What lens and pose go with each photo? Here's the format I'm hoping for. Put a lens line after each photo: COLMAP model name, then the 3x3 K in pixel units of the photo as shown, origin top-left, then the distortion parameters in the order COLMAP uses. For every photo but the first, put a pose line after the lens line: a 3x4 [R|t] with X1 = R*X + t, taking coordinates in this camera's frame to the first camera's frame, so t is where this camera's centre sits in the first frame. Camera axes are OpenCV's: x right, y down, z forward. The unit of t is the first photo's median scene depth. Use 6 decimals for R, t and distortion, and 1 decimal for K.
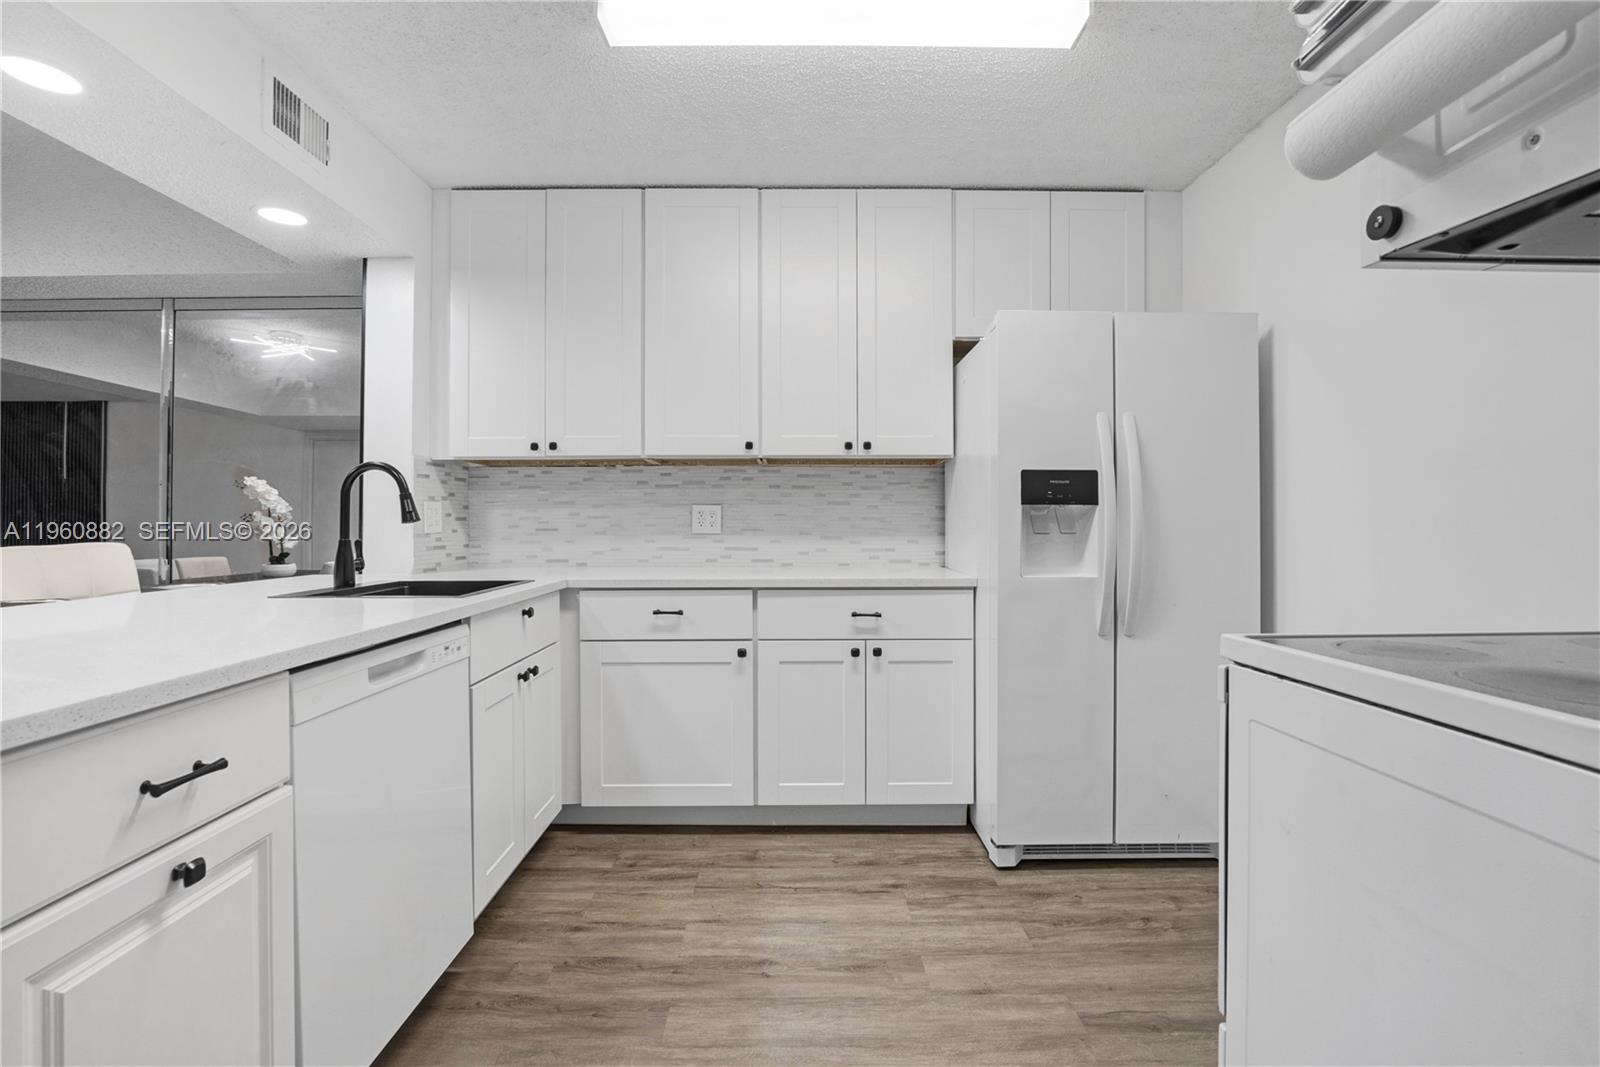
lens RADIAL K [[701.2, 0, 798.2], [0, 701.2, 520.4], [0, 0, 1]] dist [-0.028271, -0.000083]
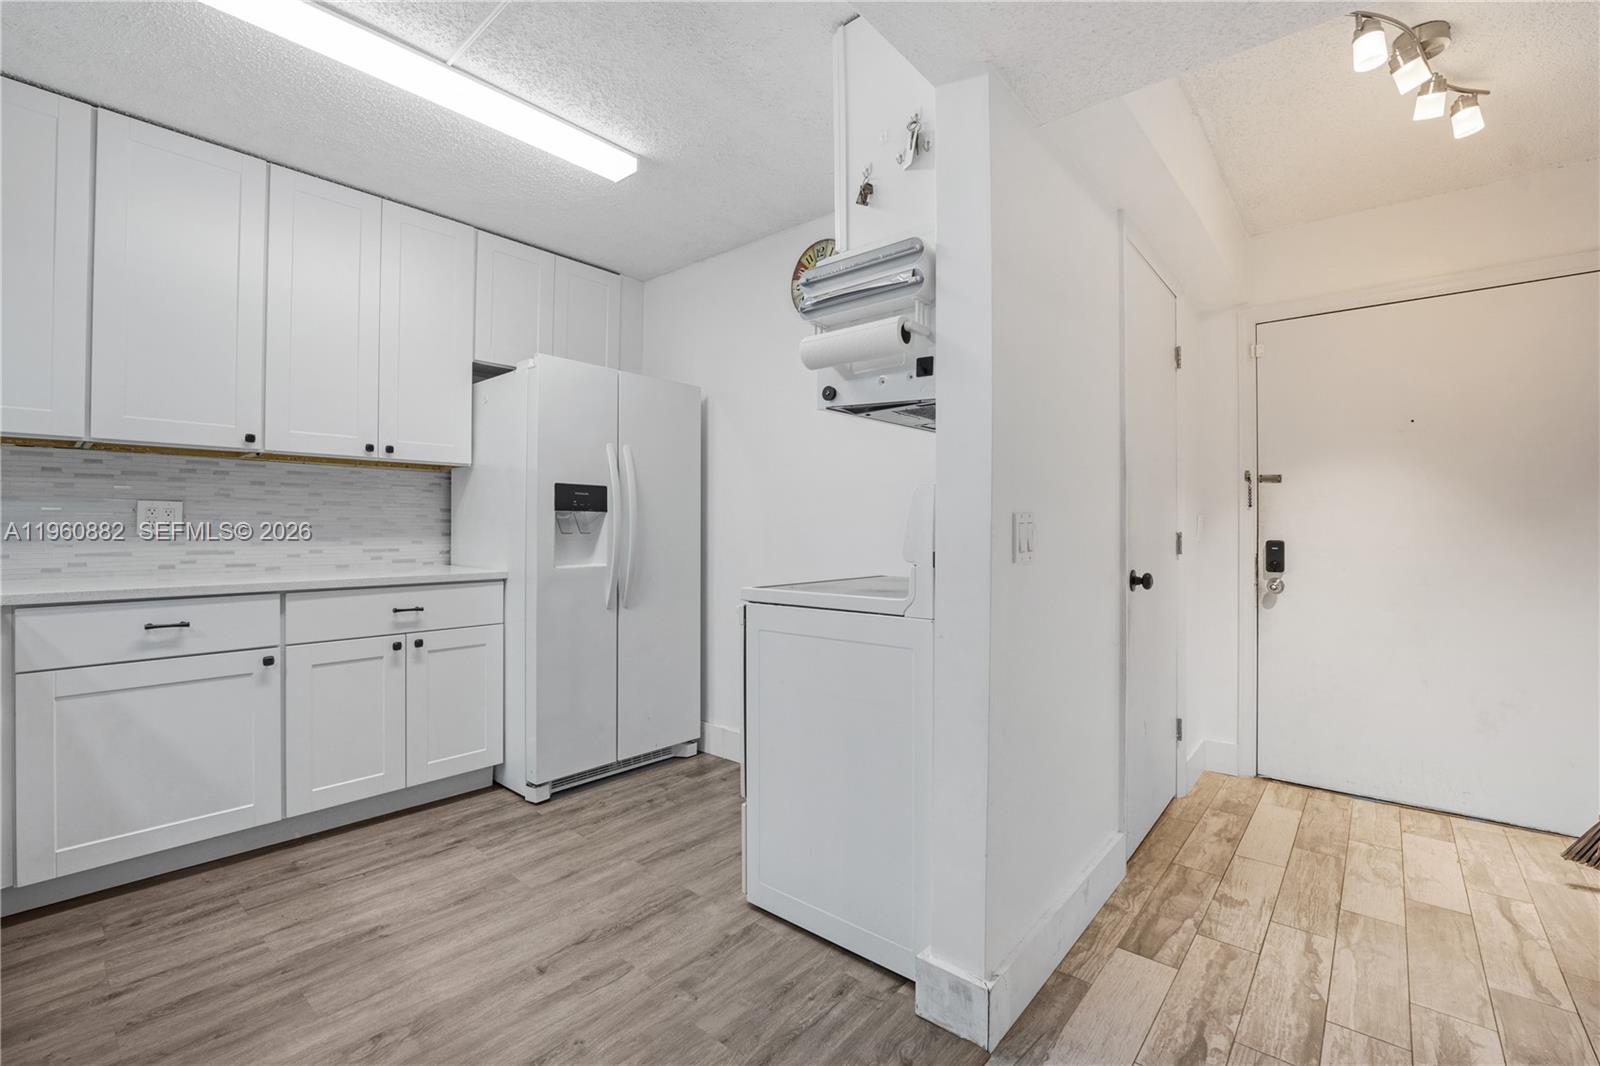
lens RADIAL K [[691.3, 0, 795.9], [0, 691.3, 522.5], [0, 0, 1]] dist [-0.023654, 0.000442]
pose [[0.658828, 0.008540, 0.752245, -0.302712], [-0.009252, 0.999952, -0.003250, -0.000798], [-0.752237, -0.004819, 0.658875, -0.137799]]
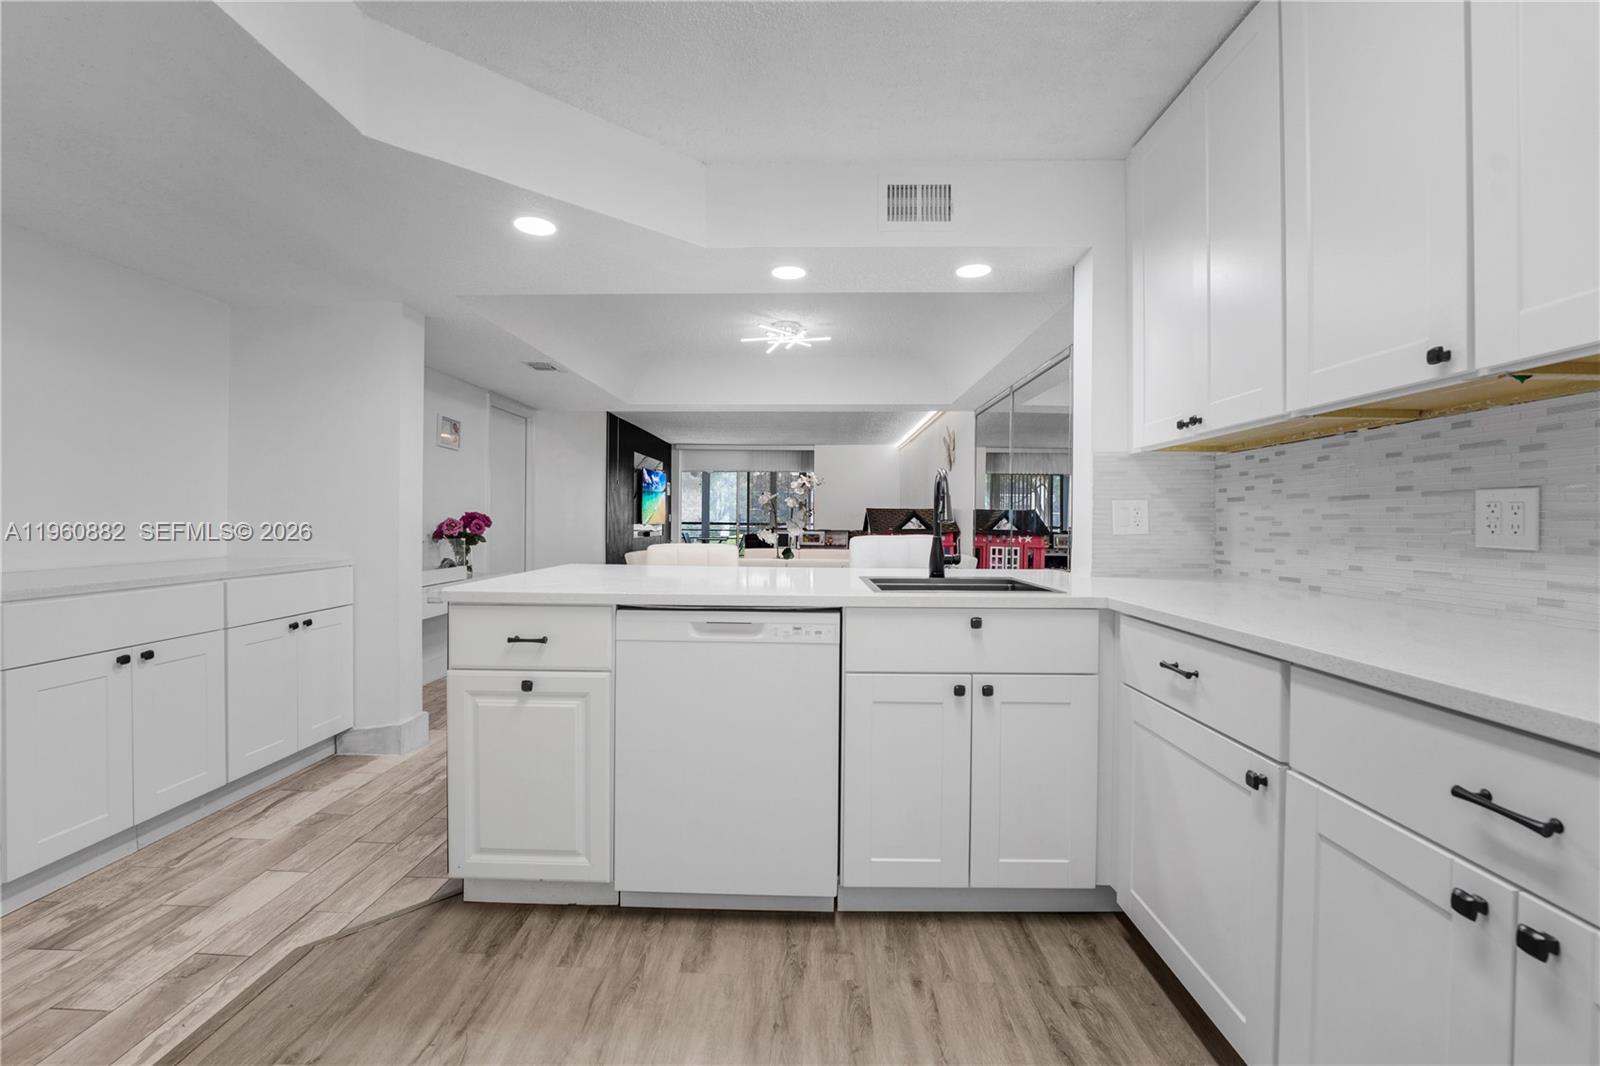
lens RADIAL K [[666.3, 0, 801.6], [0, 666.3, 518.9], [0, 0, 1]] dist [-0.023319, 0.001041]
pose [[-0.032431, -0.002457, -0.999471, 0.410028], [-0.000487, 0.999997, -0.002442, -0.000529], [0.999474, 0.000407, -0.032432, 0.682921]]
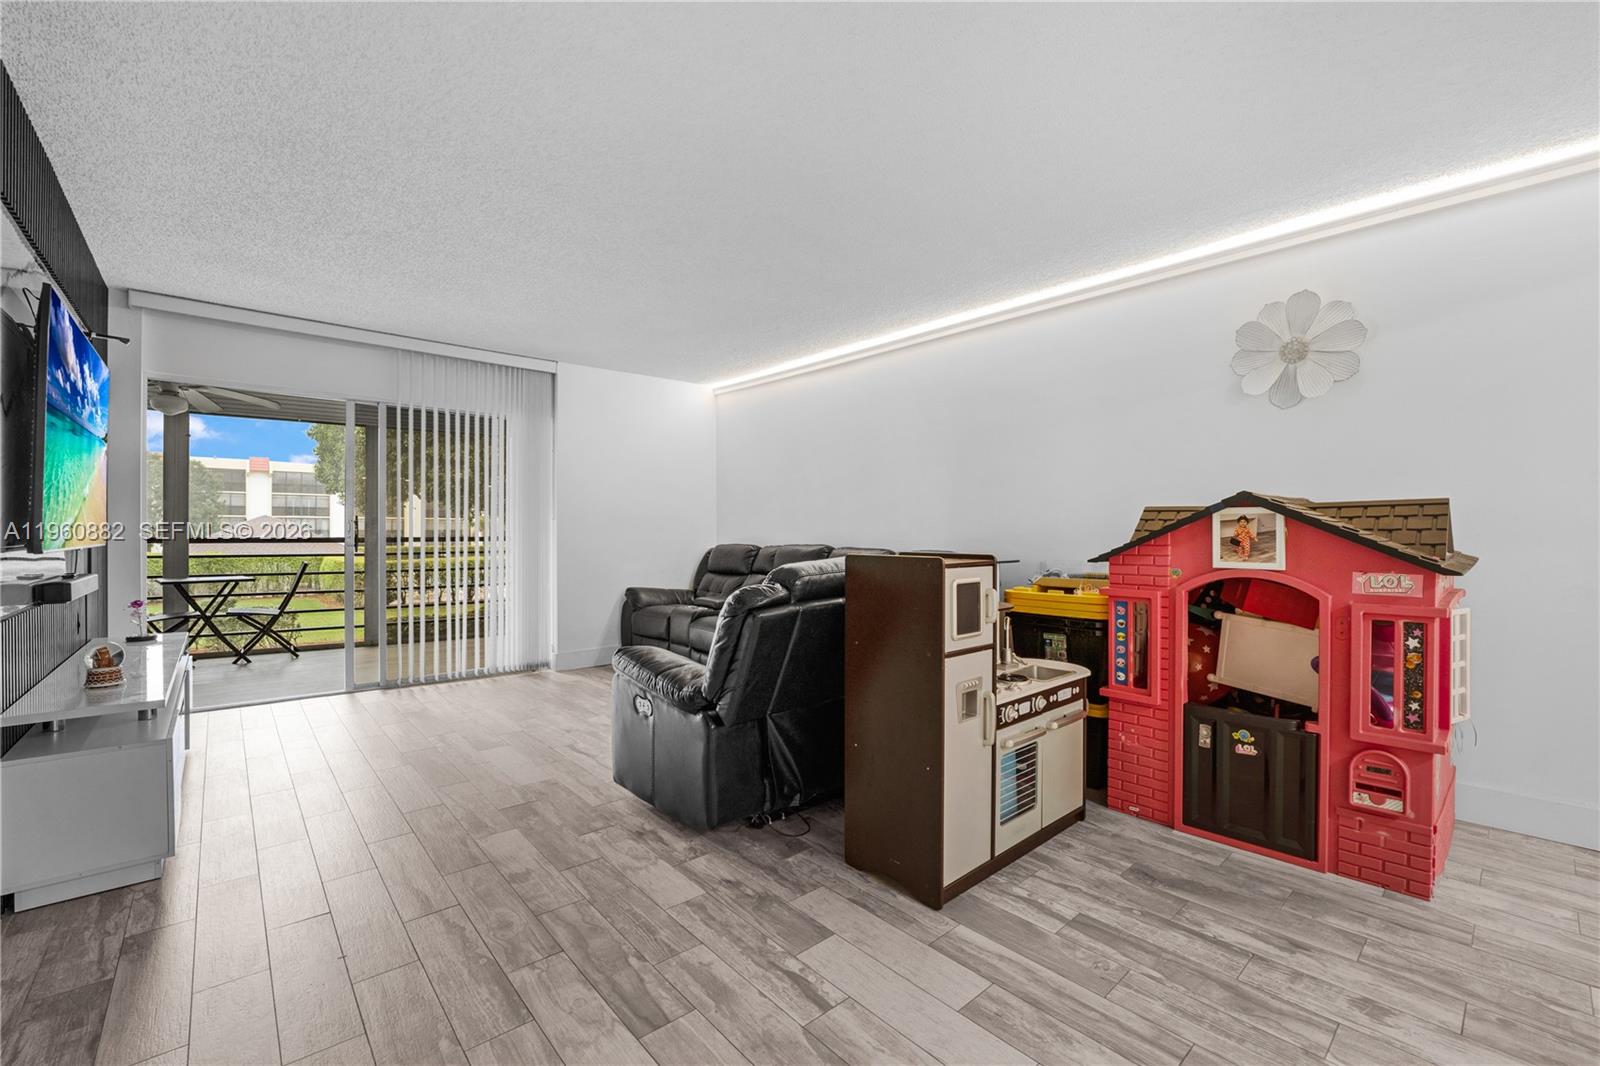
lens RADIAL K [[670.2, 0, 800.0], [0, 670.2, 533.0], [0, 0, 1]] dist [-0.022878, 0.000209]
pose [[0.655351, 0.002551, -0.755320, -2.297523], [0.003733, 0.999971, 0.006616, -0.006146], [0.755315, -0.007155, 0.655322, -0.210207]]
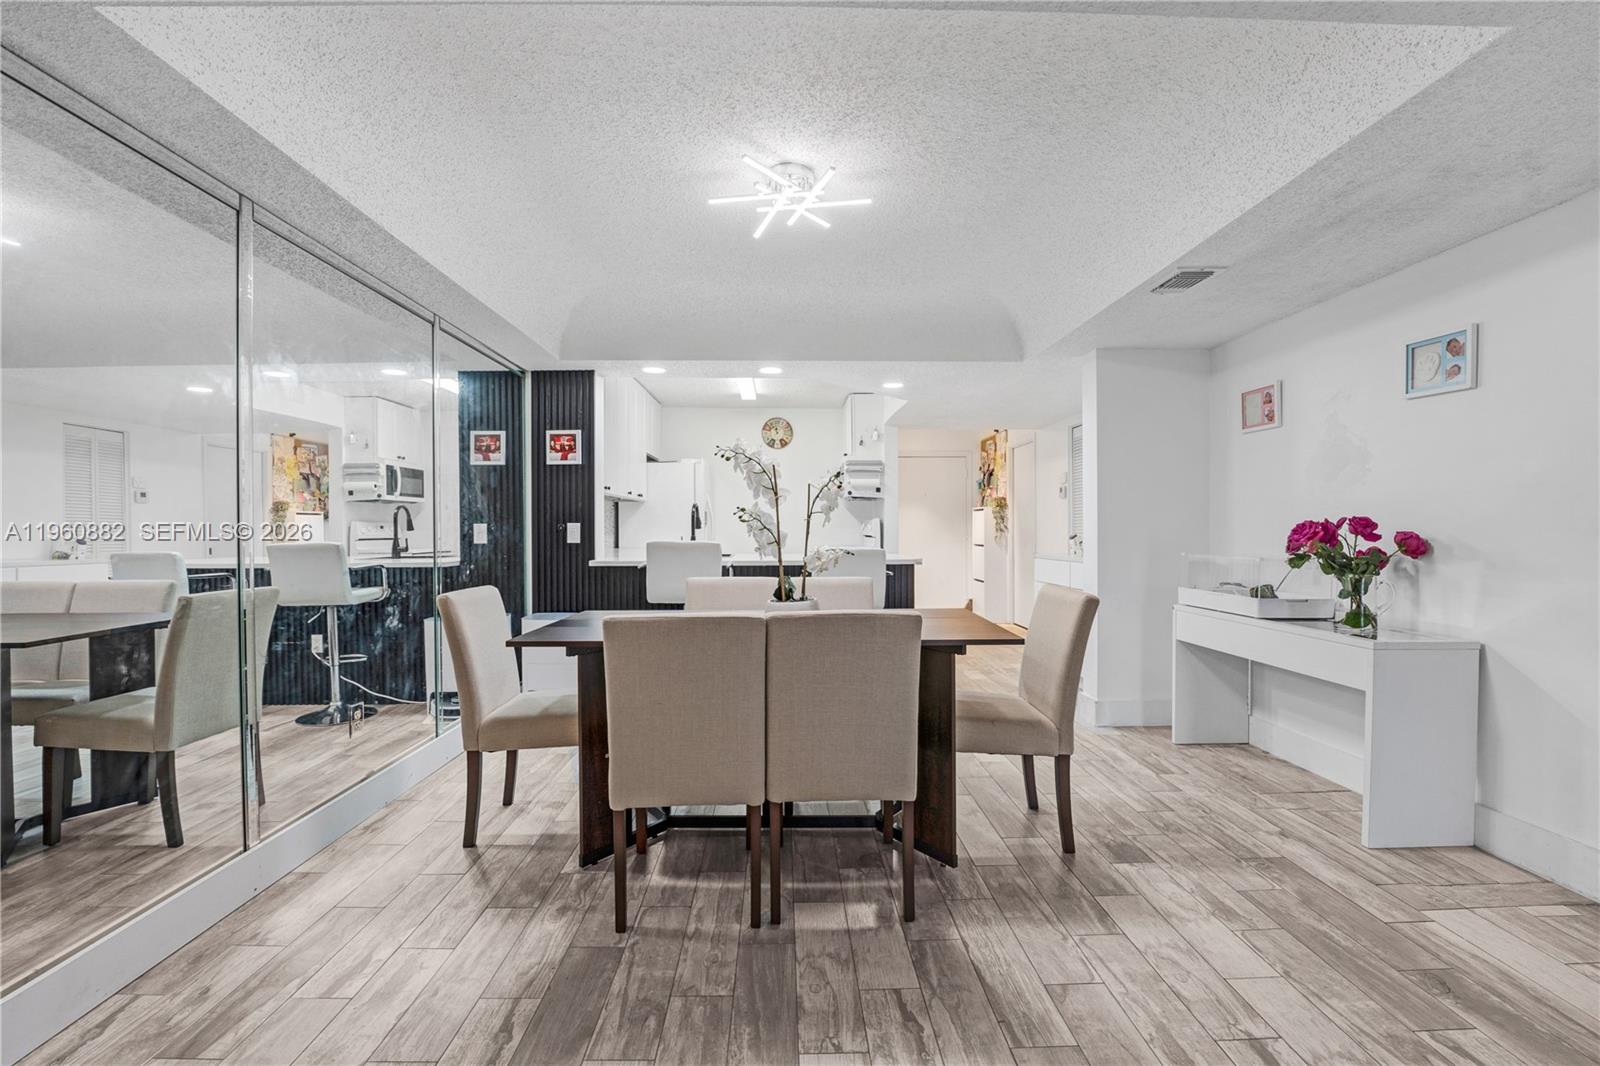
lens RADIAL K [[698.0, 0, 800.0], [0, 698.0, 533.0], [0, 0, 1]] dist [-0.029407, 0.000427]
pose [[-0.018912, -0.007953, 0.999790, -2.529455], [-0.004660, 0.999958, 0.007867, -0.001910], [-0.999810, -0.004510, -0.018949, 0.578689]]
